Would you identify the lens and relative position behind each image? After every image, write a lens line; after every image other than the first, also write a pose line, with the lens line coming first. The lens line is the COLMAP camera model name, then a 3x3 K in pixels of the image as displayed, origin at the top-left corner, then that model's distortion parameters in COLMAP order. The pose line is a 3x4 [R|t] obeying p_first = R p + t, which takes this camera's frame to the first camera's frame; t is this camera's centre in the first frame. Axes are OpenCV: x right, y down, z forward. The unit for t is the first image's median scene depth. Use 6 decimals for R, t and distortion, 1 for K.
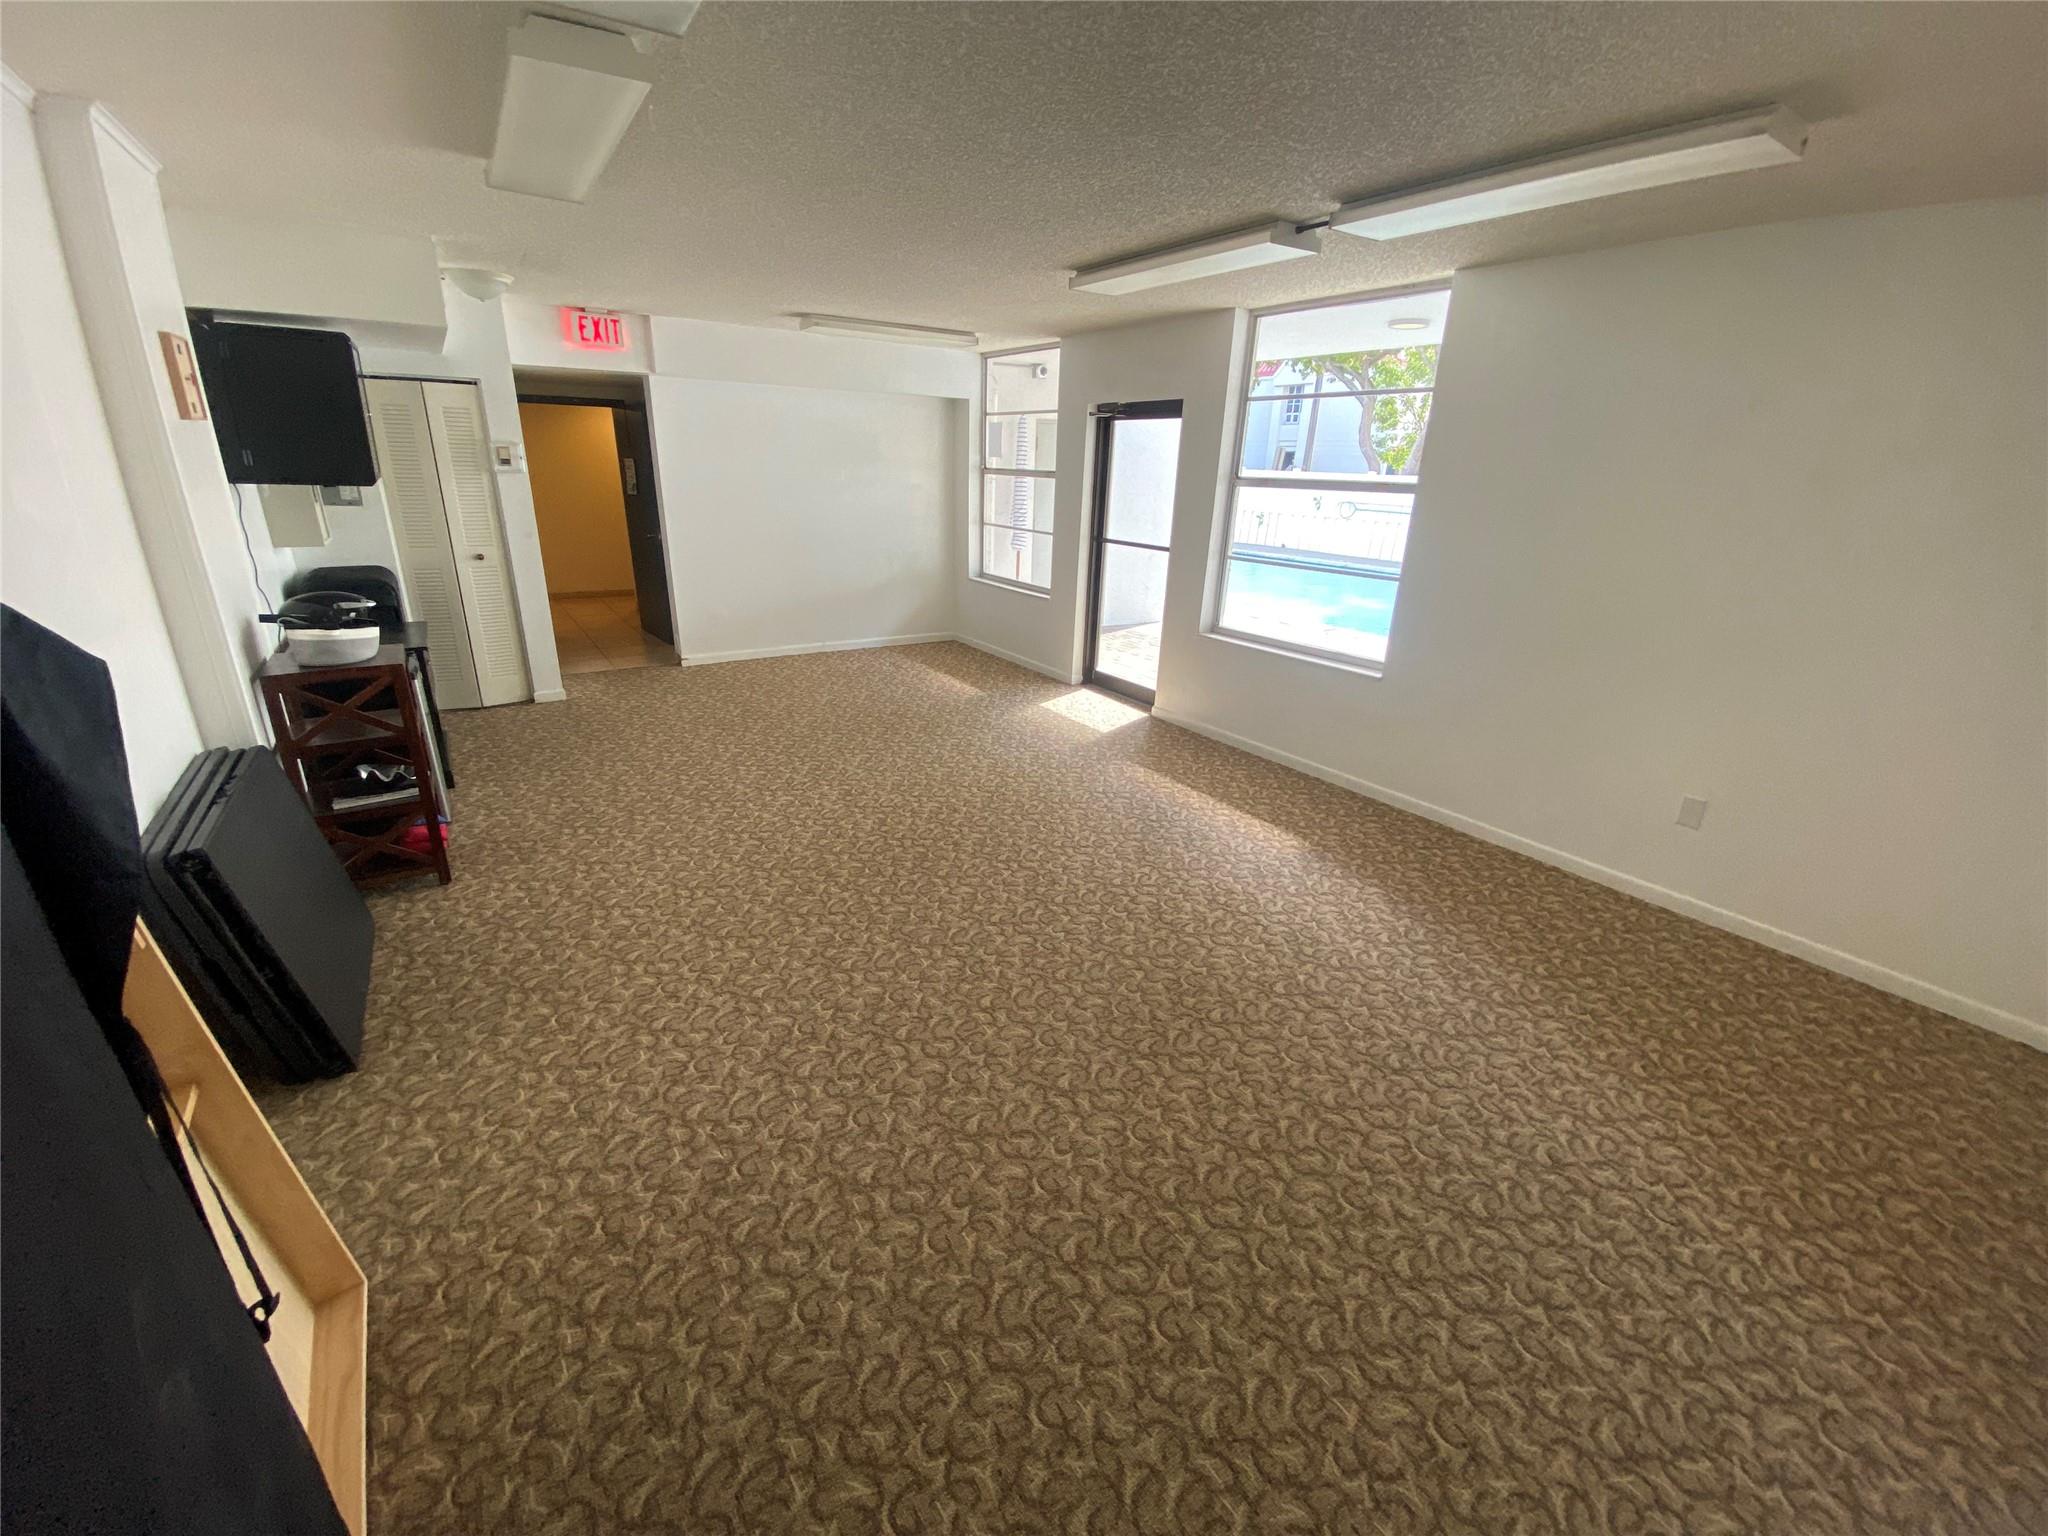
lens RADIAL K [[831.3, 0, 1024.0], [0, 831.3, 768.0], [0, 0, 1]] dist [0.047580, -0.042992]
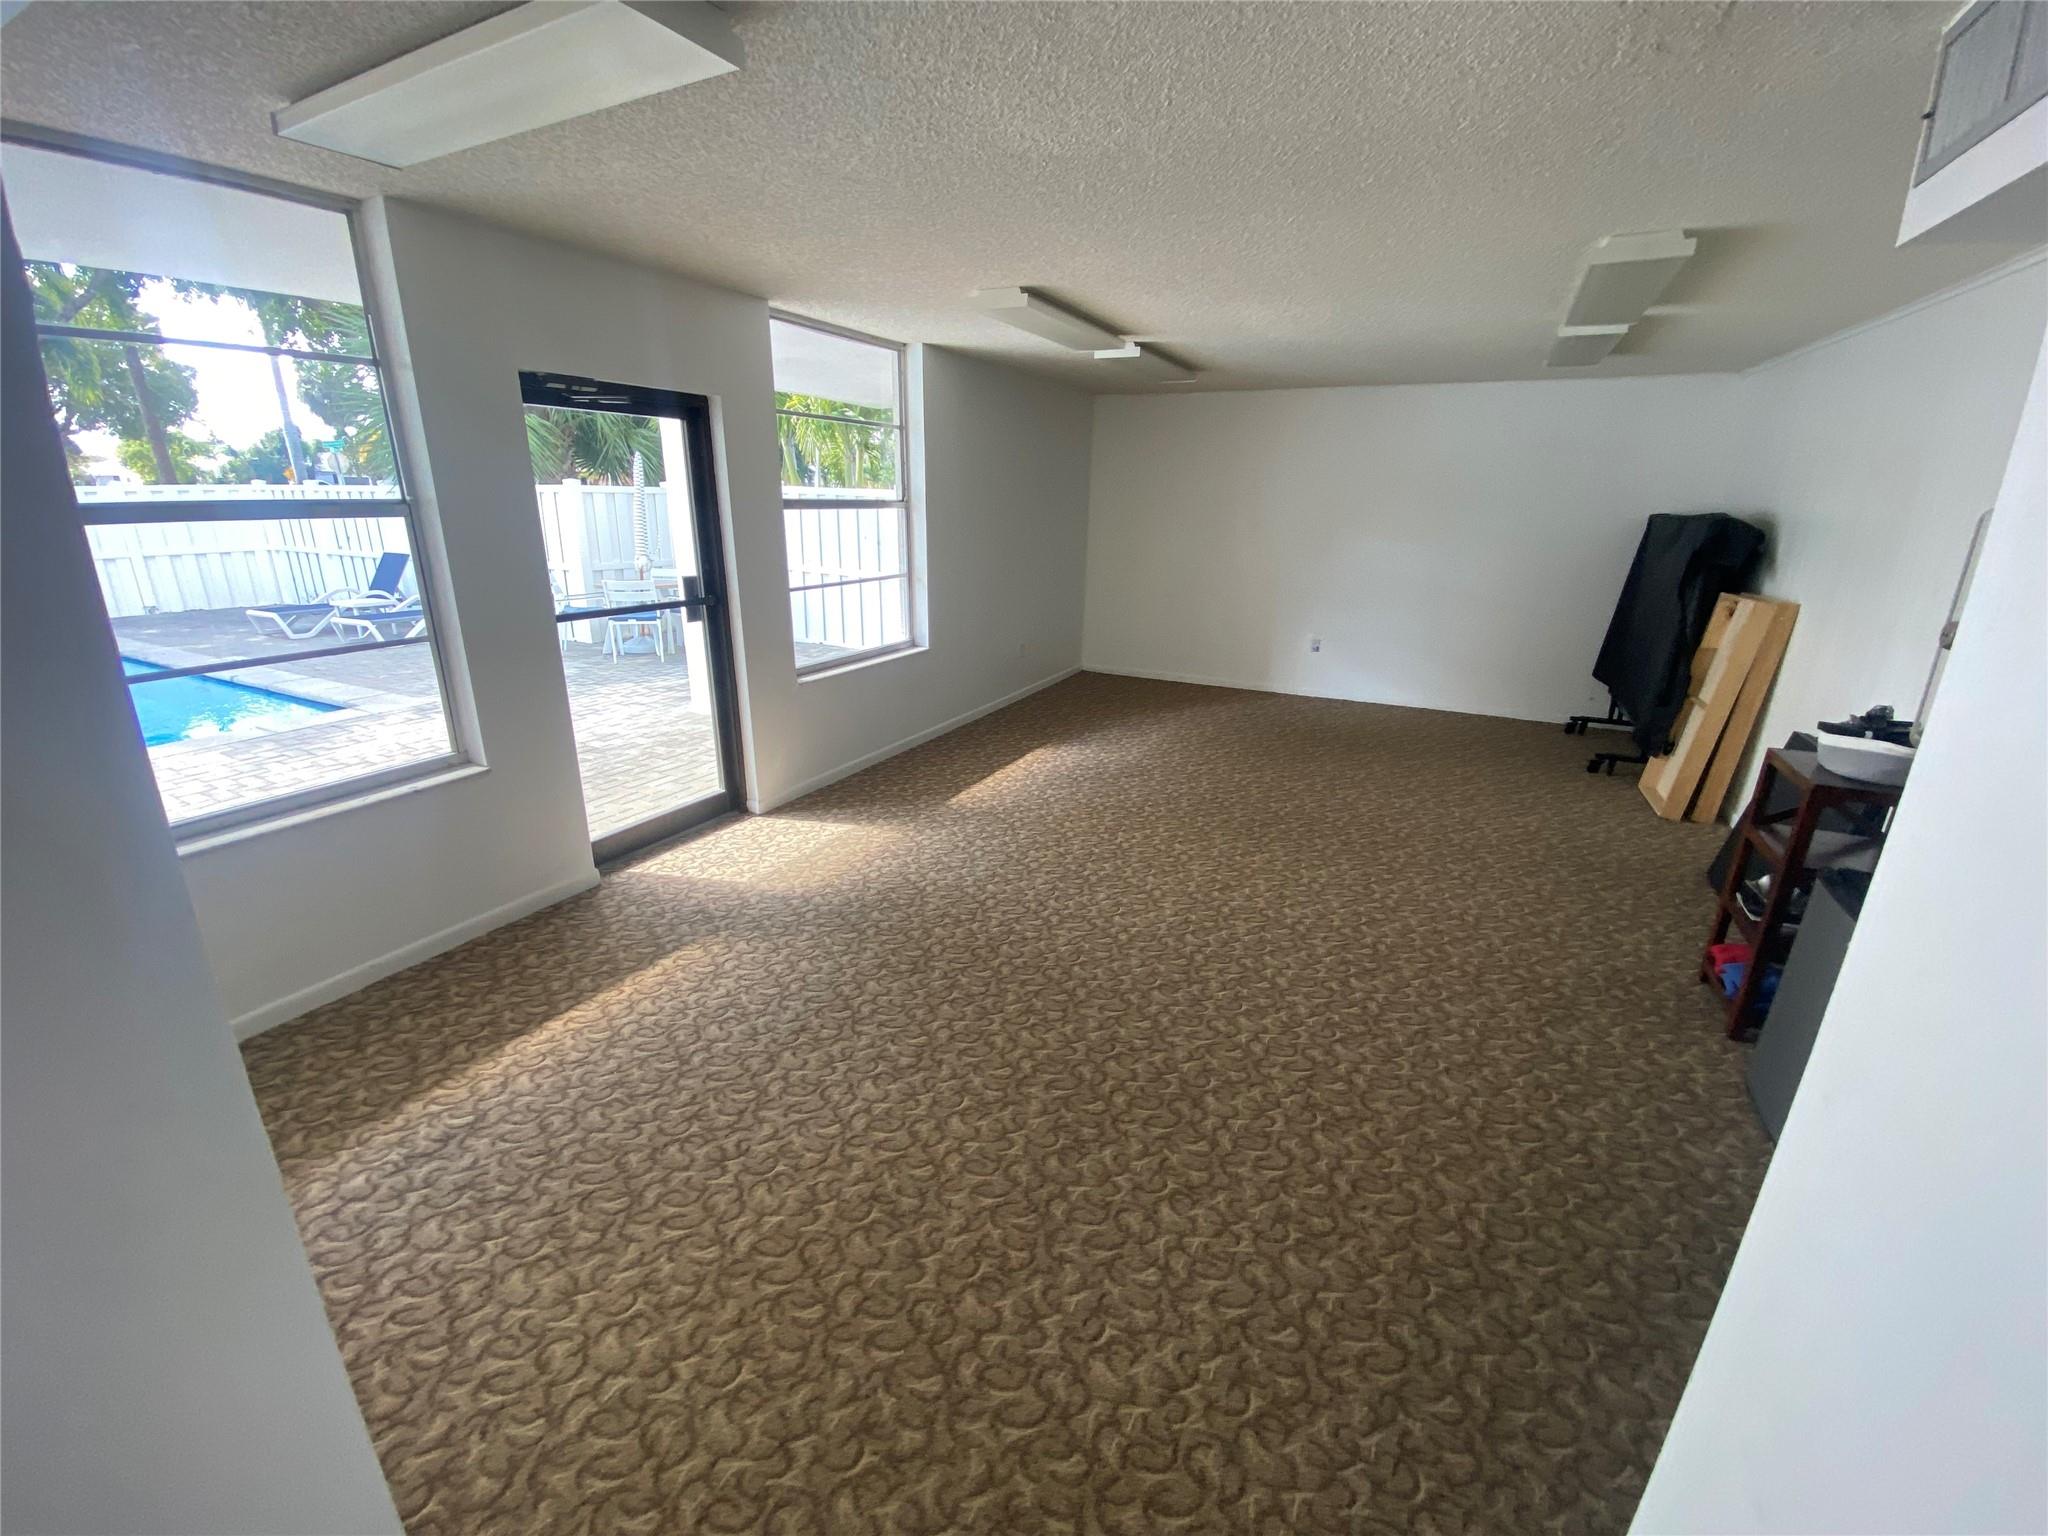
lens RADIAL K [[831.3, 0, 1024.0], [0, 831.3, 768.0], [0, 0, 1]] dist [0.047580, -0.042992]
pose [[-0.496668, -0.309705, 0.810804, -0.673406], [0.267146, 0.834271, 0.482312, -0.475437], [-0.825805, 0.456152, -0.331619, 1.232662]]
